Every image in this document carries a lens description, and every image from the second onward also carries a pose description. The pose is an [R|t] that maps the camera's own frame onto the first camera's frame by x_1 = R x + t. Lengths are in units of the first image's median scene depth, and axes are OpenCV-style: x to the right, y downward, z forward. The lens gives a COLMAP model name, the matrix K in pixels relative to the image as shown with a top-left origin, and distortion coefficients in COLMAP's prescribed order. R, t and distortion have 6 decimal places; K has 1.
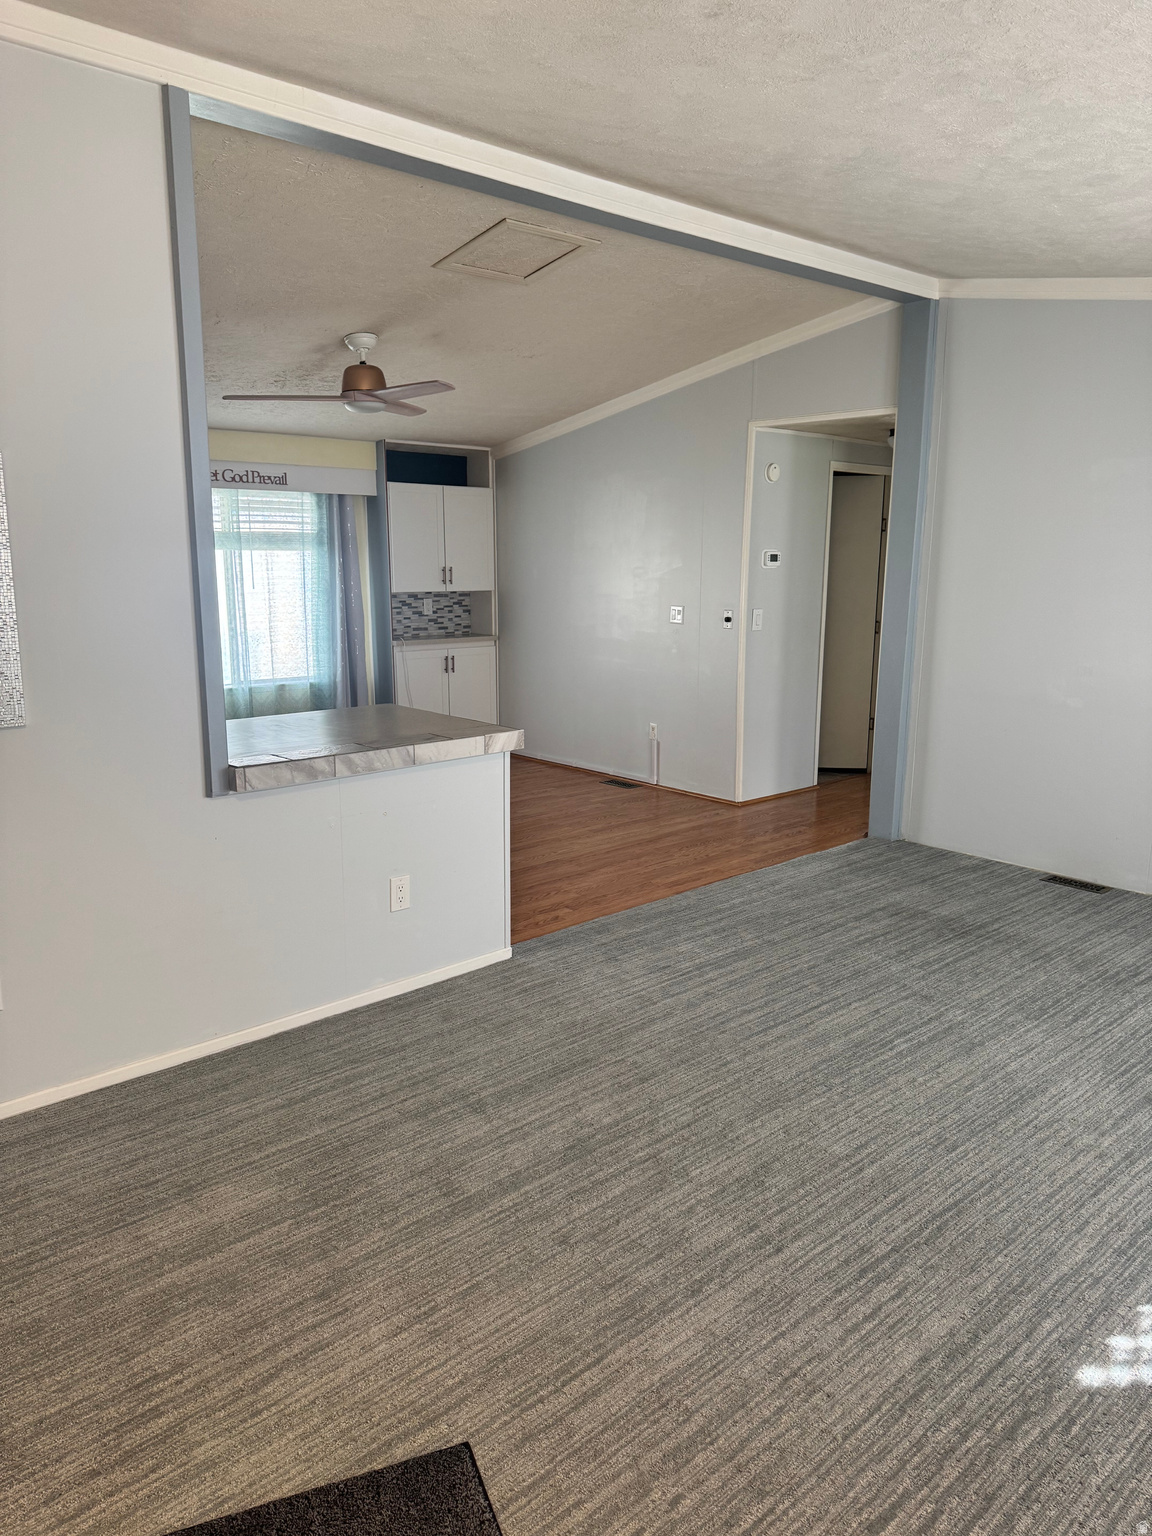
lens RADIAL K [[1072.1, 0, 592.0], [0, 1072.1, 759.6], [0, 0, 1]] dist [0.224696, -0.350192]
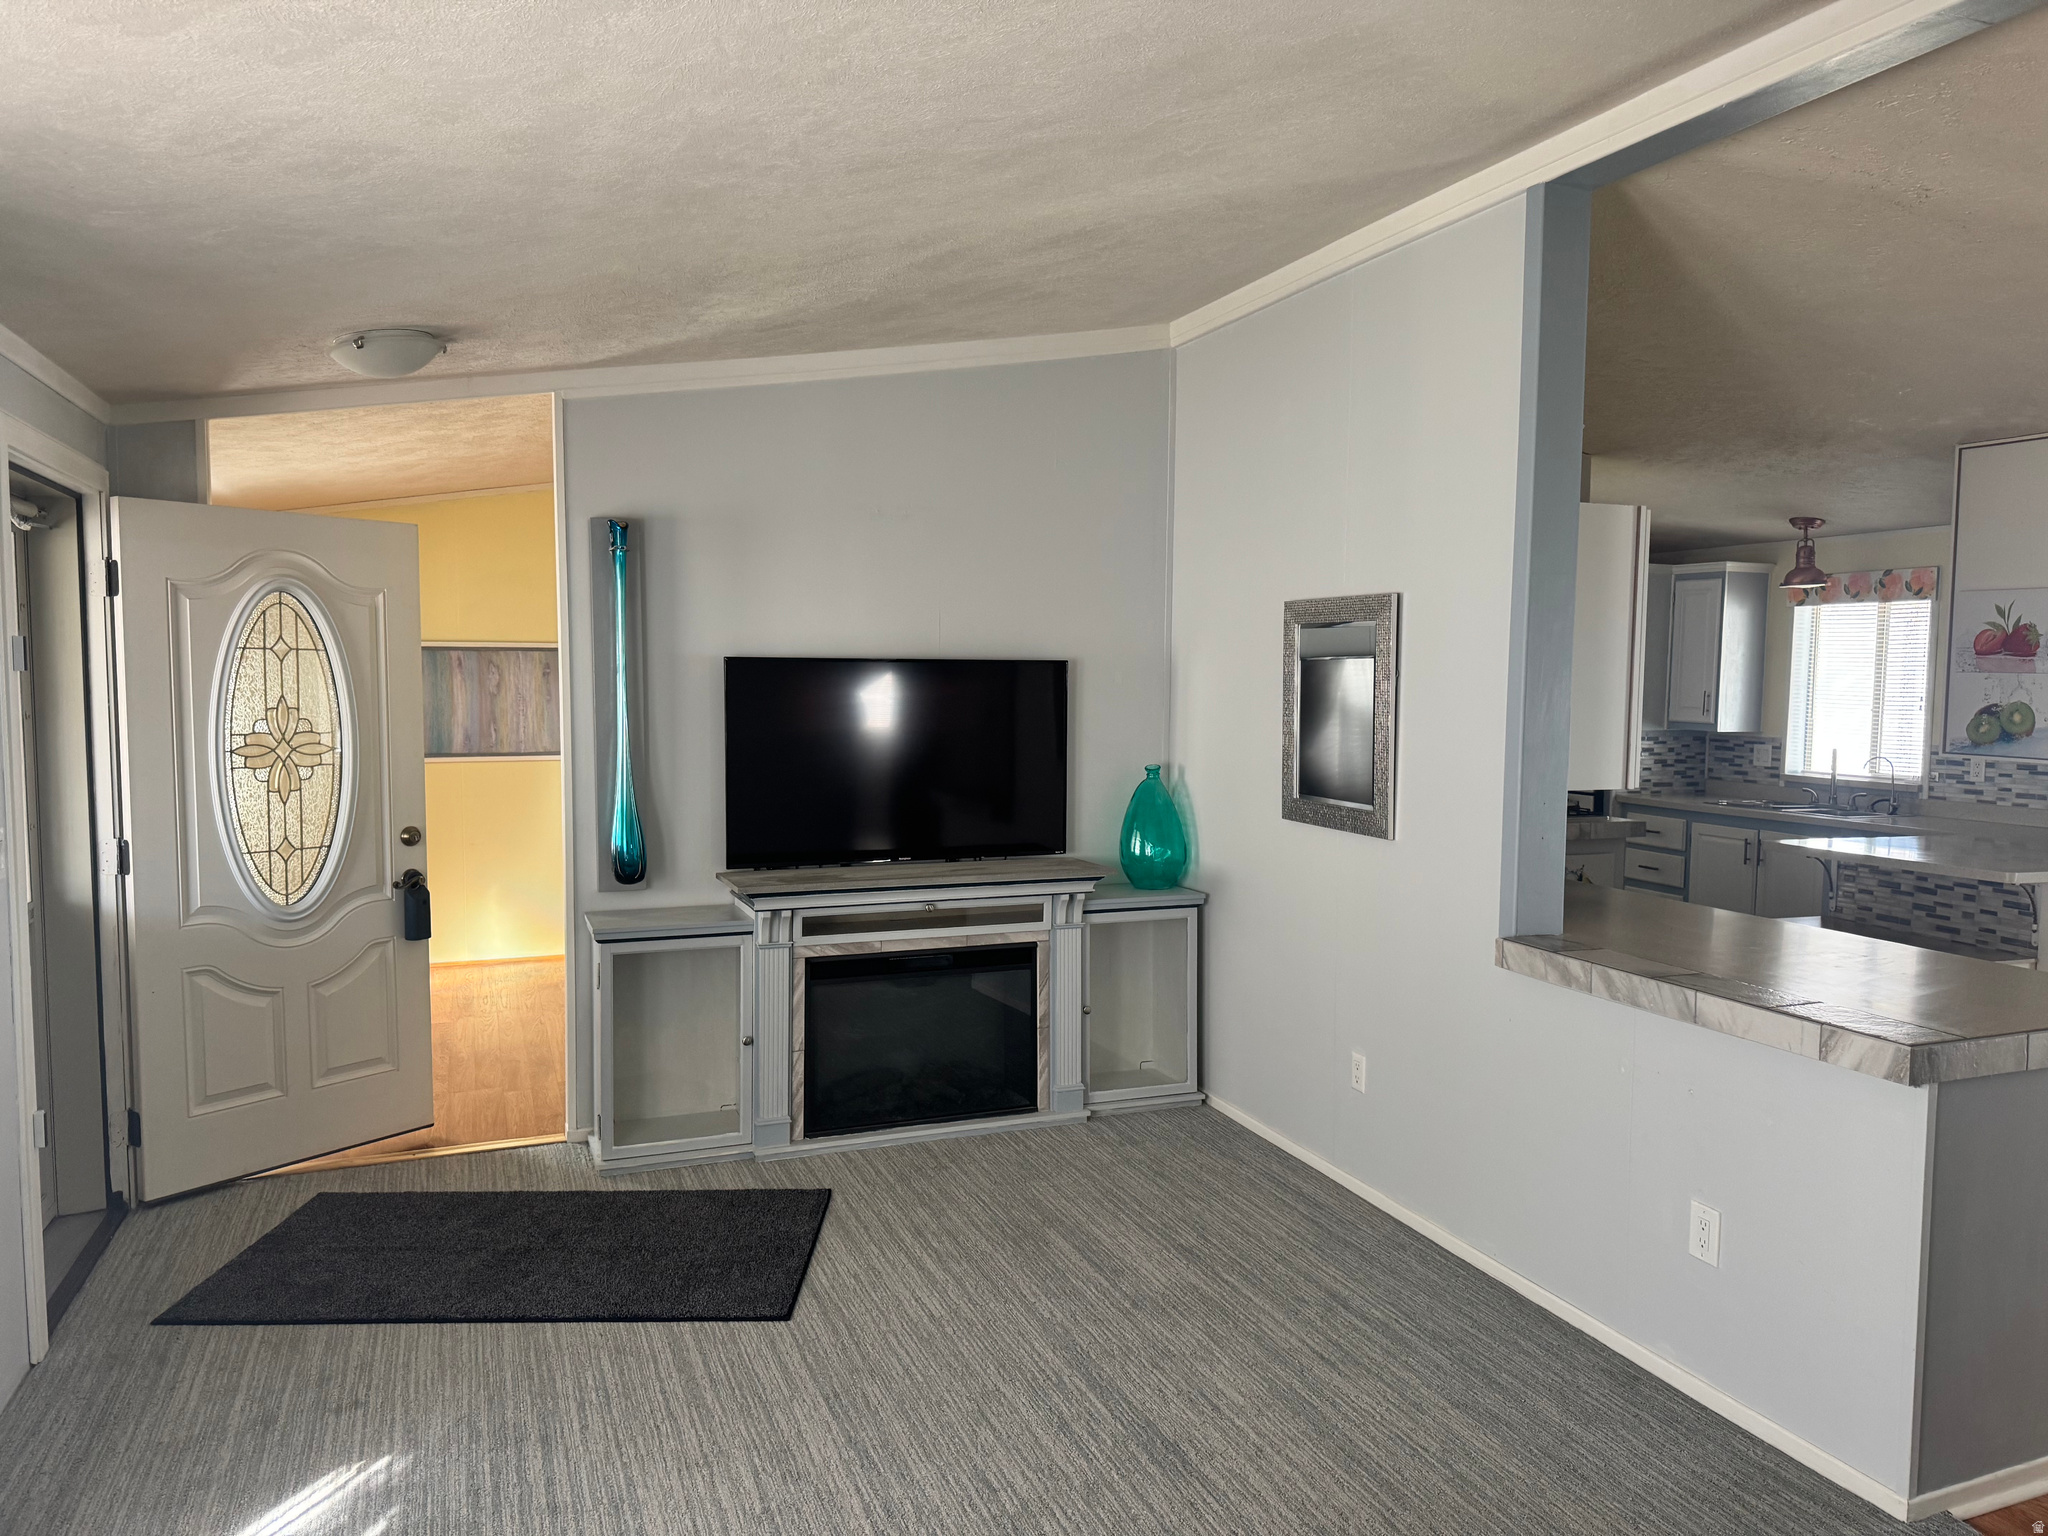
lens RADIAL K [[1439.3, 0, 1030.4], [0, 1439.3, 770.4], [0, 0, 1]] dist [0.022447, -0.030041]
pose [[-0.363785, 0.060438, -0.929520, 0.508694], [-0.185894, 0.973109, 0.136025, -0.123564], [0.912745, 0.222276, -0.342767, 0.634492]]
